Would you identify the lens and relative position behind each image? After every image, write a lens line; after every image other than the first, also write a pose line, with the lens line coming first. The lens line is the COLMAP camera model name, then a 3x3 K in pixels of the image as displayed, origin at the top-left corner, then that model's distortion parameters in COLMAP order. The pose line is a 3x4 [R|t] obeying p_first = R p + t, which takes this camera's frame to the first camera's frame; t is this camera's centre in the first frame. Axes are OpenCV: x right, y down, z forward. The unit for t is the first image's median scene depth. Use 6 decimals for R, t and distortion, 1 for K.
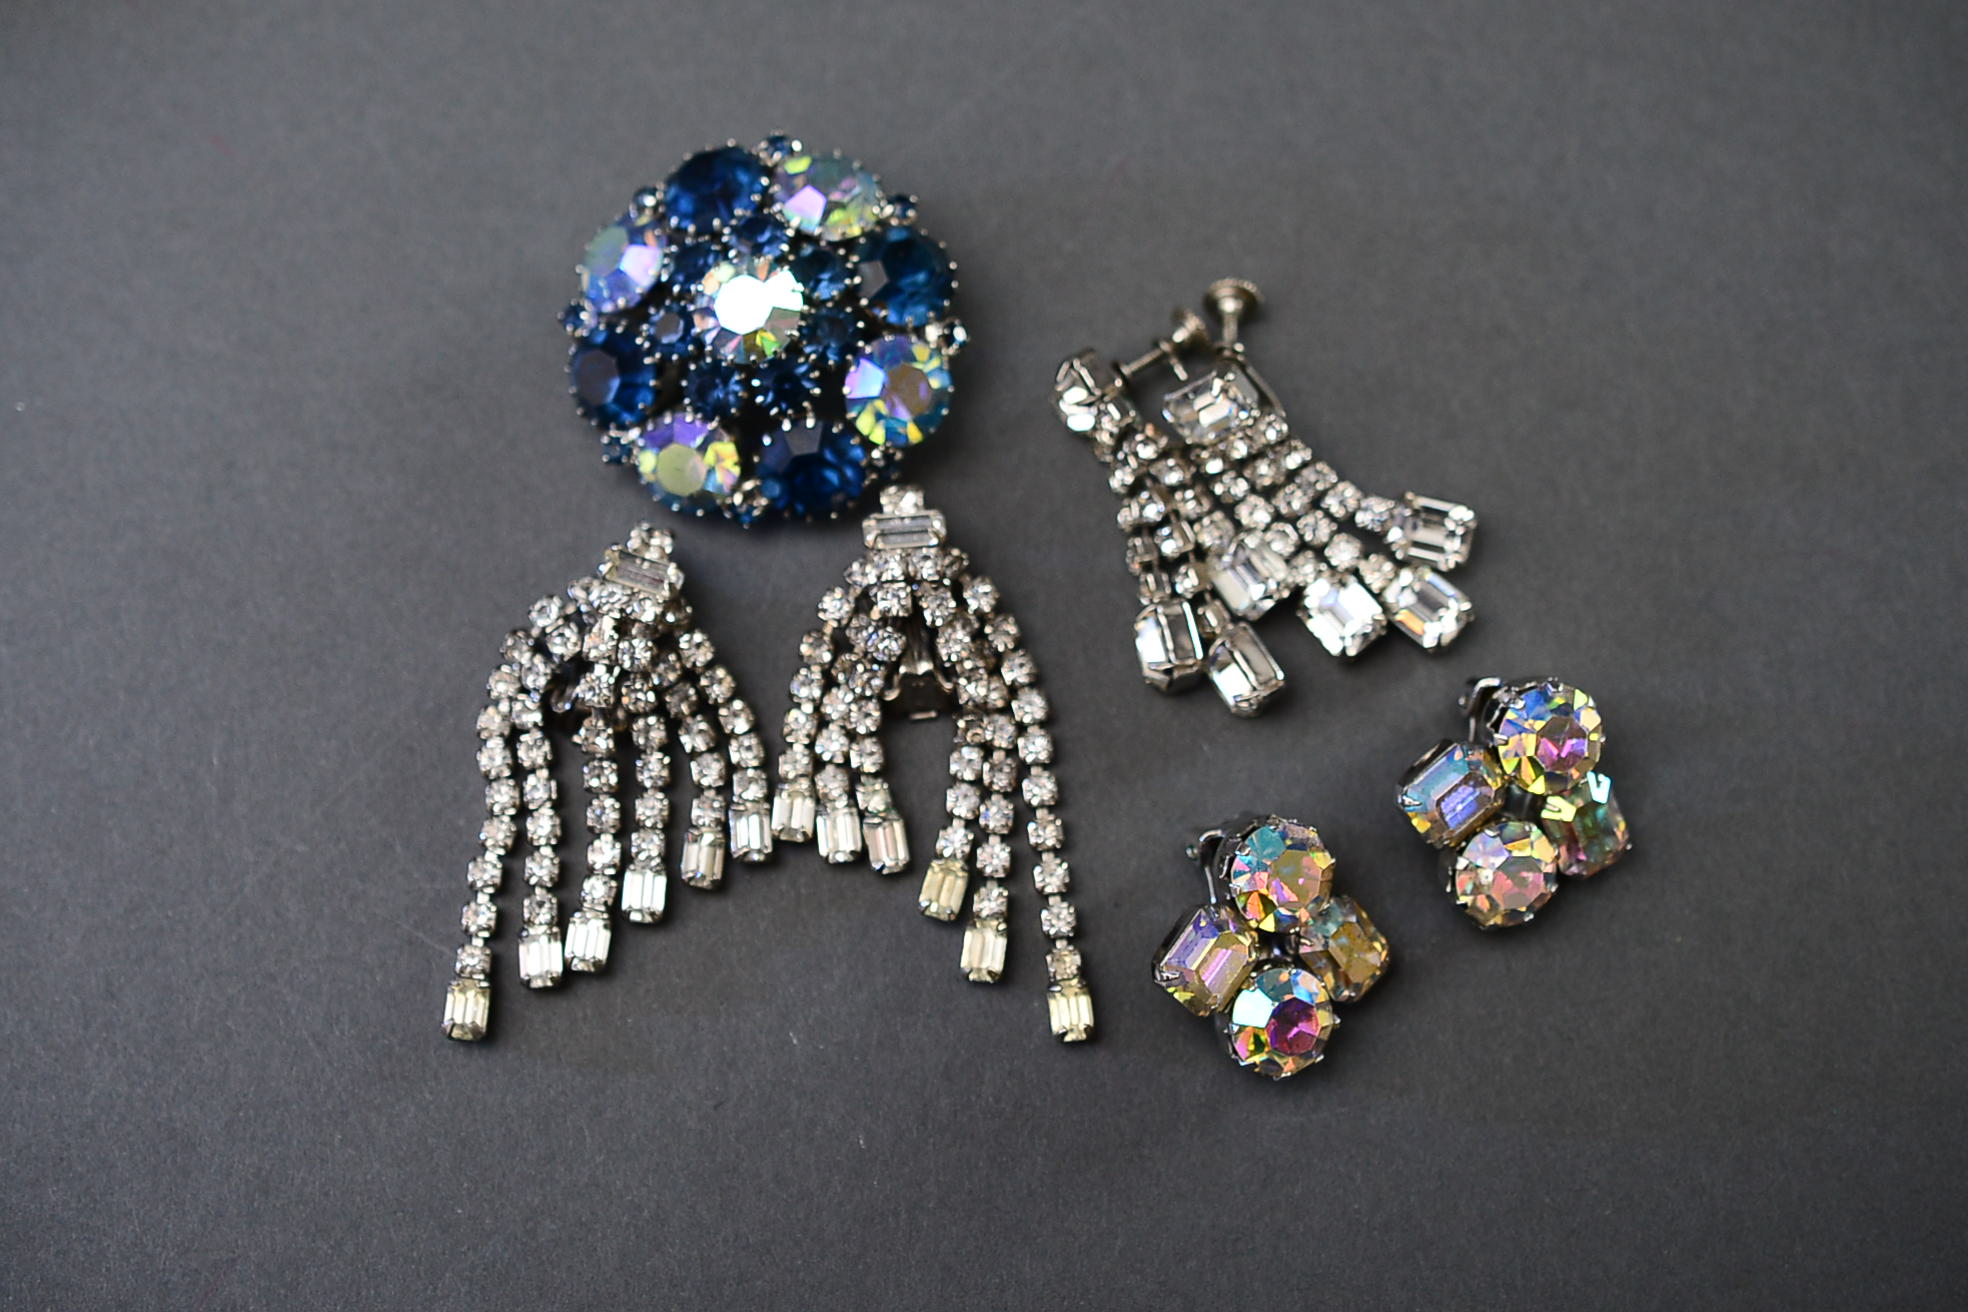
lens RADIAL K [[3797.0, 0, 984.0], [0, 3797.0, 656.0], [0, 0, 1]] dist [0.043255, -0.043774]
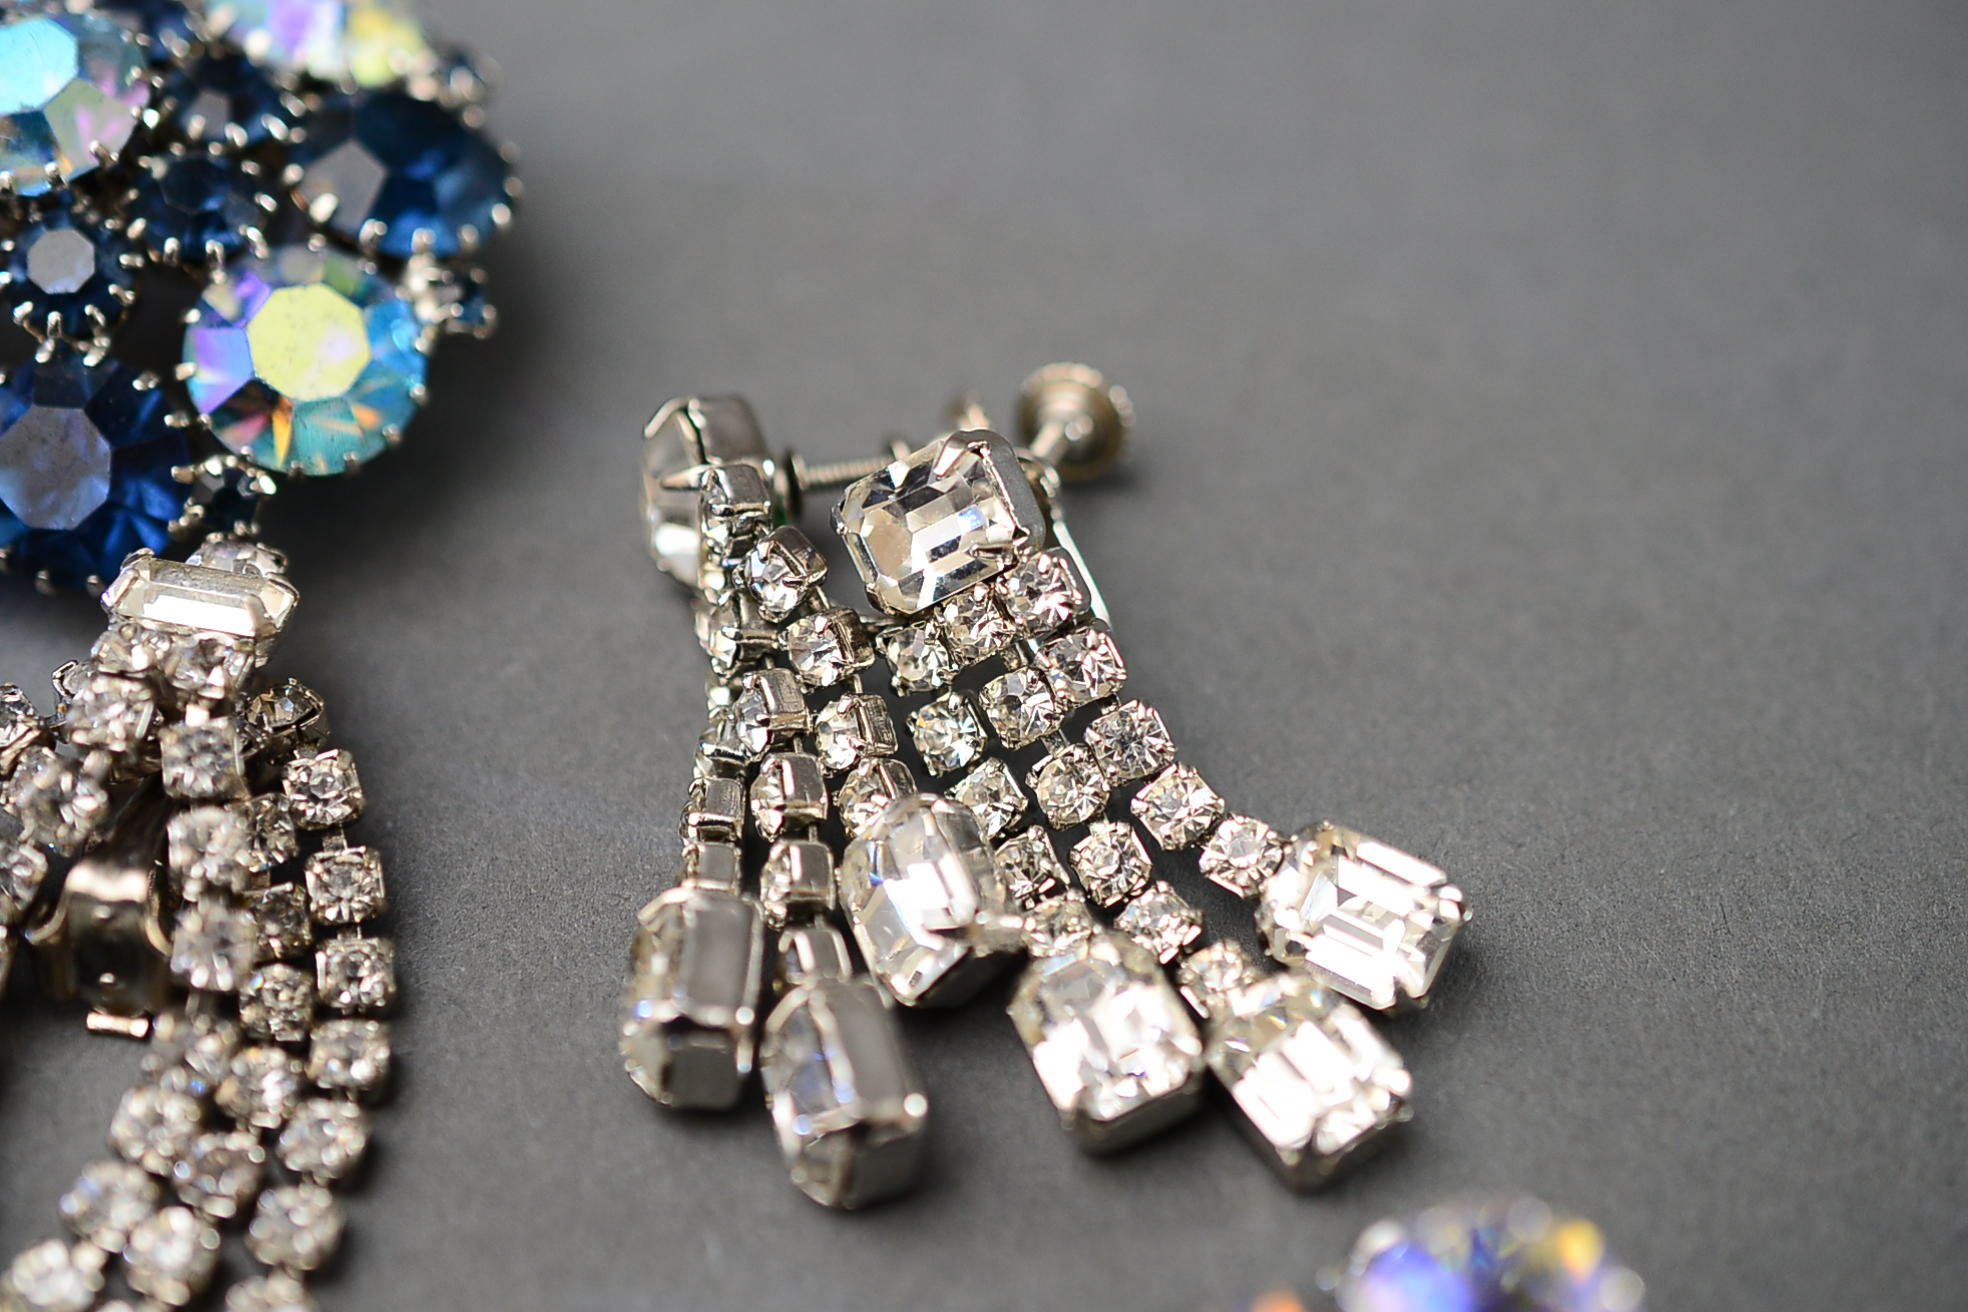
lens RADIAL K [[3797.0, 0, 984.0], [0, 3797.0, 656.0], [0, 0, 1]] dist [0.043255, -0.043774]
pose [[0.961291, 0.209468, -0.179003, 0.151013], [-0.263123, 0.890666, -0.370785, 0.115867], [0.081765, 0.403532, 0.911305, 0.600304]]
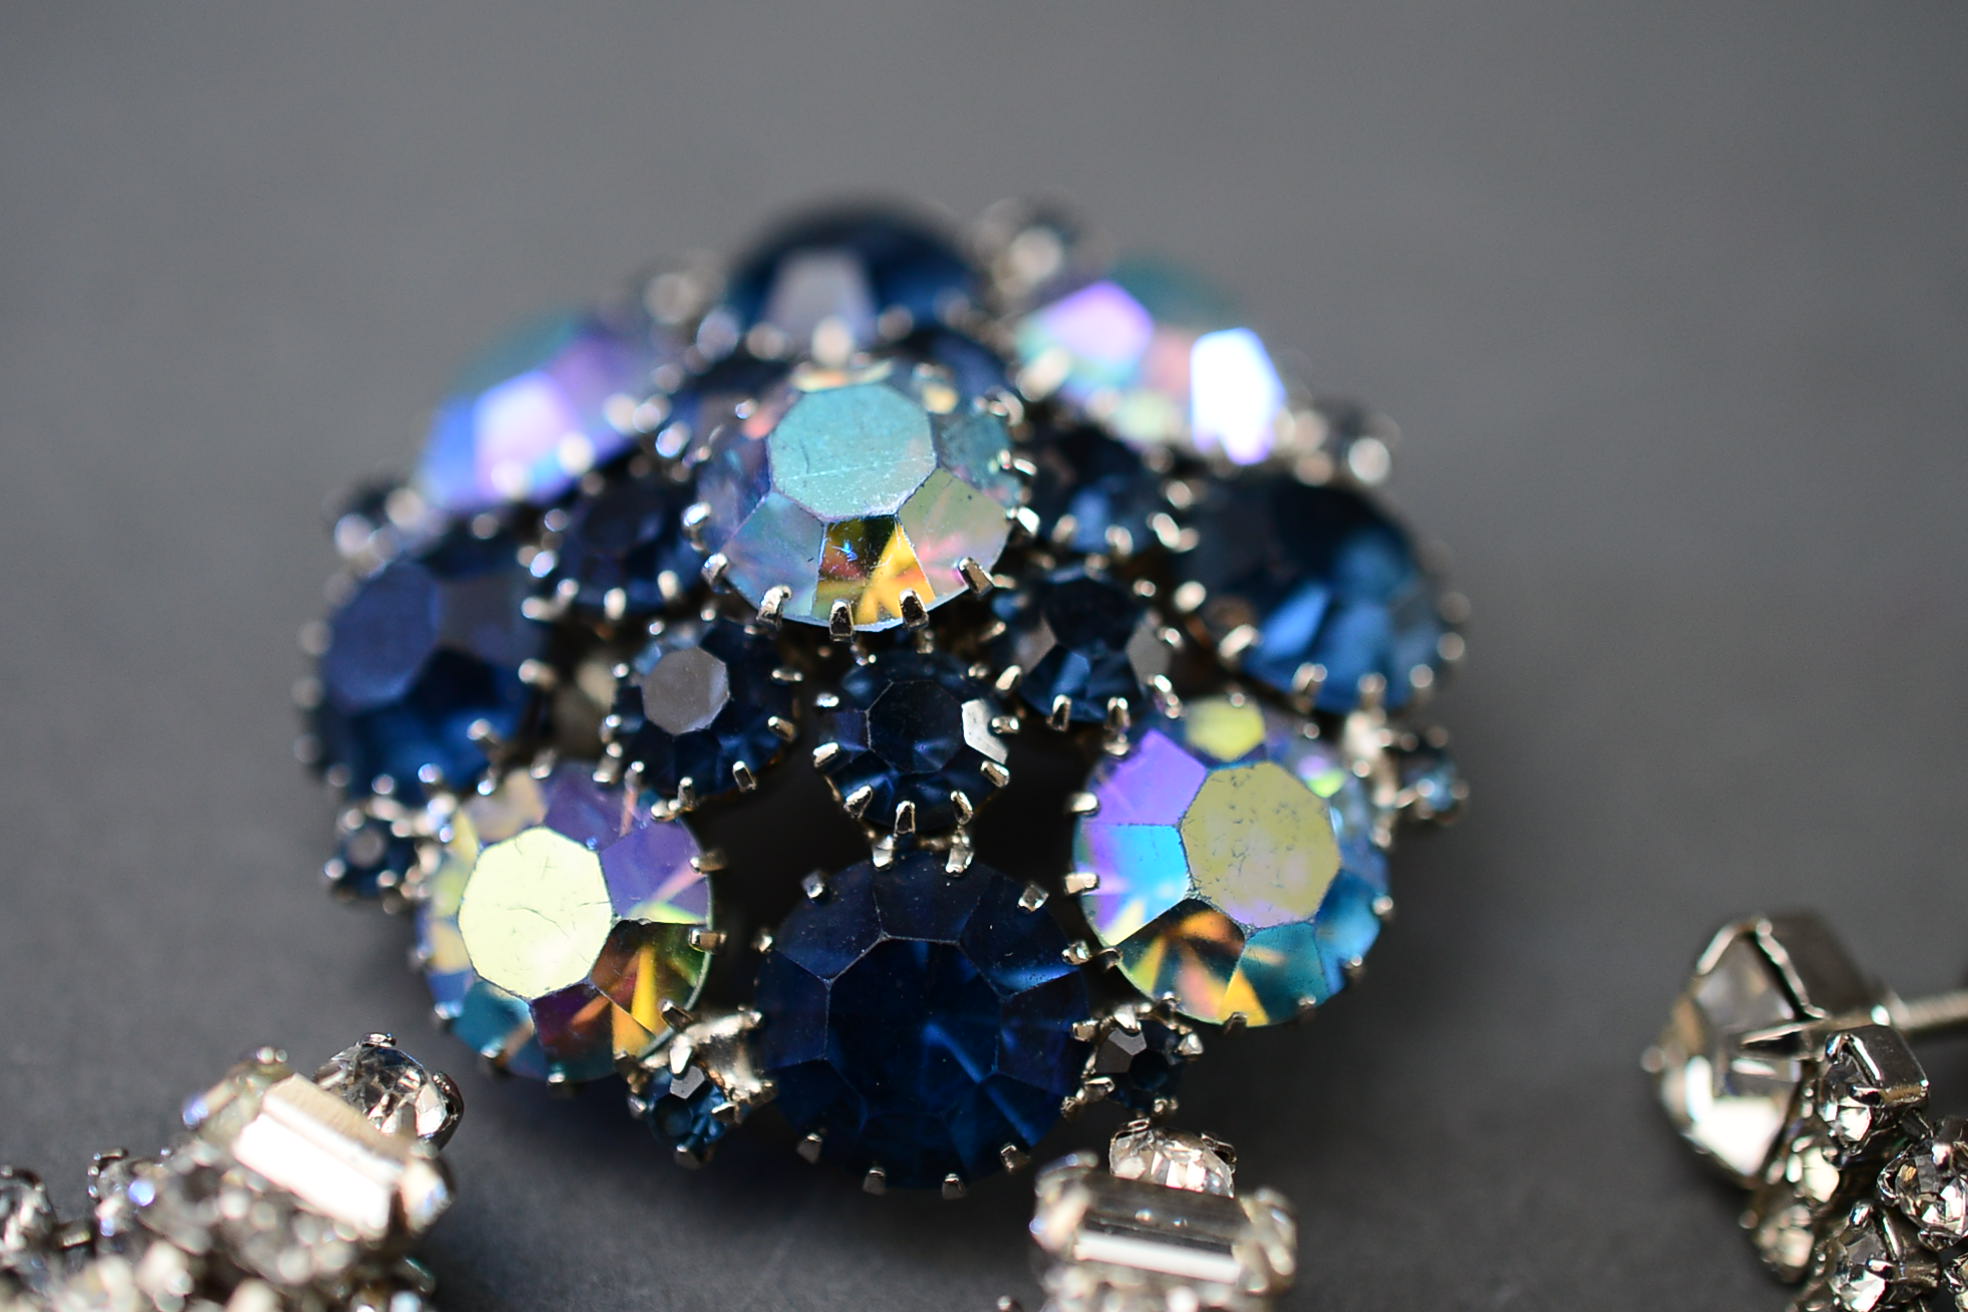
lens RADIAL K [[3797.0, 0, 984.0], [0, 3797.0, 656.0], [0, 0, 1]] dist [0.043255, -0.043774]
pose [[0.972171, 0.215213, -0.092554, -0.017092], [-0.234013, 0.873579, -0.426728, 0.062299], [-0.010984, 0.436512, 0.899631, 0.699946]]
